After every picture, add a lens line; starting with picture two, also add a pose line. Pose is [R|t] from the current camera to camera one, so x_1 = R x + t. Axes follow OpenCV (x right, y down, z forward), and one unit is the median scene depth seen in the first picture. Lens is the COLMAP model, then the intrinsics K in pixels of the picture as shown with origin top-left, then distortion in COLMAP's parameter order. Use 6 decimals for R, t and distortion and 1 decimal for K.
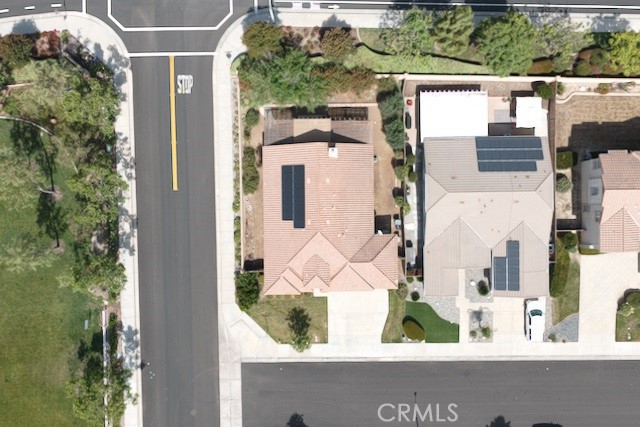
lens RADIAL K [[530.3, 0, 317.9], [0, 530.3, 215.4], [0, 0, 1]] dist [0.003140, -0.007412]
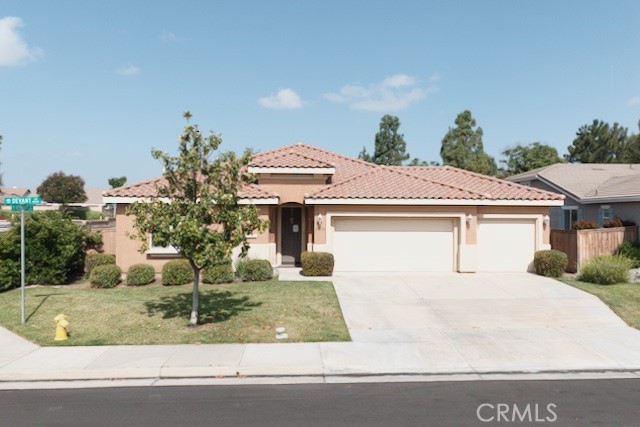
lens RADIAL K [[530.3, 0, 317.9], [0, 530.3, 215.4], [0, 0, 1]] dist [0.003140, -0.007412]
pose [[0.999459, 0.008411, 0.031790, 0.003353], [0.031906, -0.014039, -0.999392, 0.412485], [-0.007960, 0.999866, -0.014300, 0.972421]]
